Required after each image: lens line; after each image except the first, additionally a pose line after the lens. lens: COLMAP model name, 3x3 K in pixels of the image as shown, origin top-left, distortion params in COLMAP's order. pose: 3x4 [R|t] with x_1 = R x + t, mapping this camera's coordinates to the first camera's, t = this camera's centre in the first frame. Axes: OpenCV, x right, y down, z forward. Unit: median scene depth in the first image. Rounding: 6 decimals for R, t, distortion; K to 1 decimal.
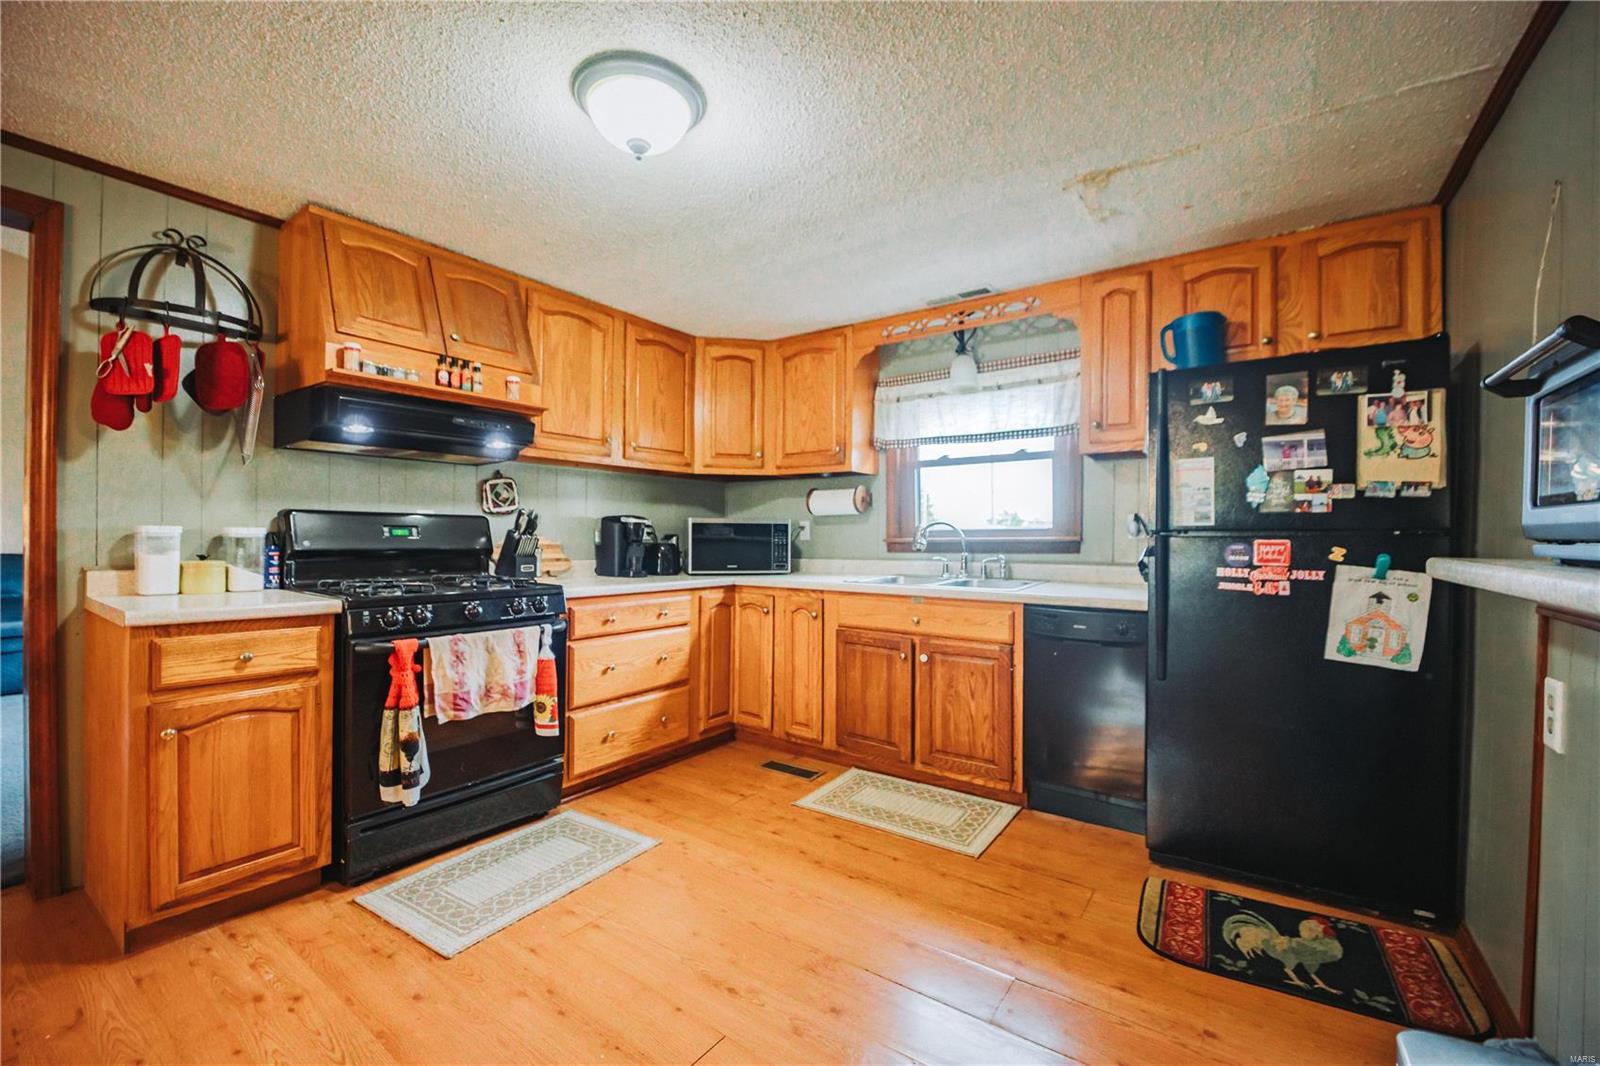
lens RADIAL K [[656.2, 0, 800.0], [0, 656.2, 533.0], [0, 0, 1]] dist [-0.018150, 0.000332]
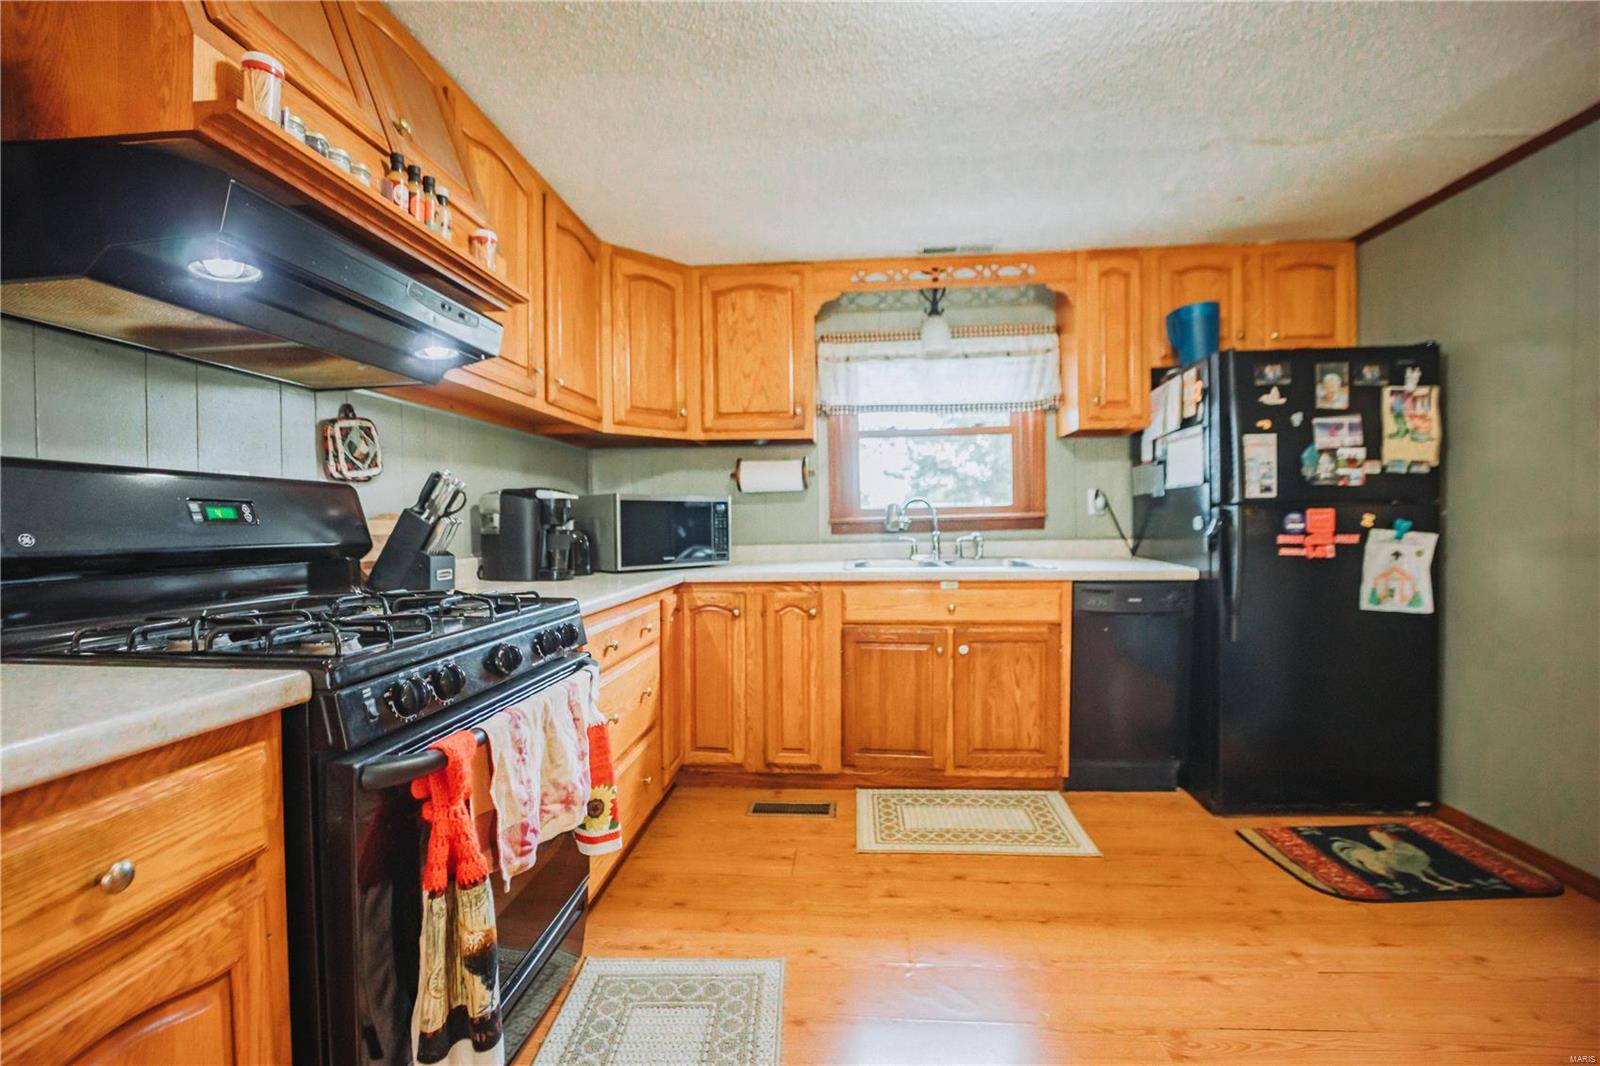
lens RADIAL K [[664.6, 0, 800.0], [0, 664.6, 533.0], [0, 0, 1]] dist [-0.018051, -0.000038]
pose [[0.857463, -0.024995, 0.513938, -0.474497], [0.015224, 0.999615, 0.023215, 0.008606], [-0.514320, -0.012082, 0.857513, 0.353829]]
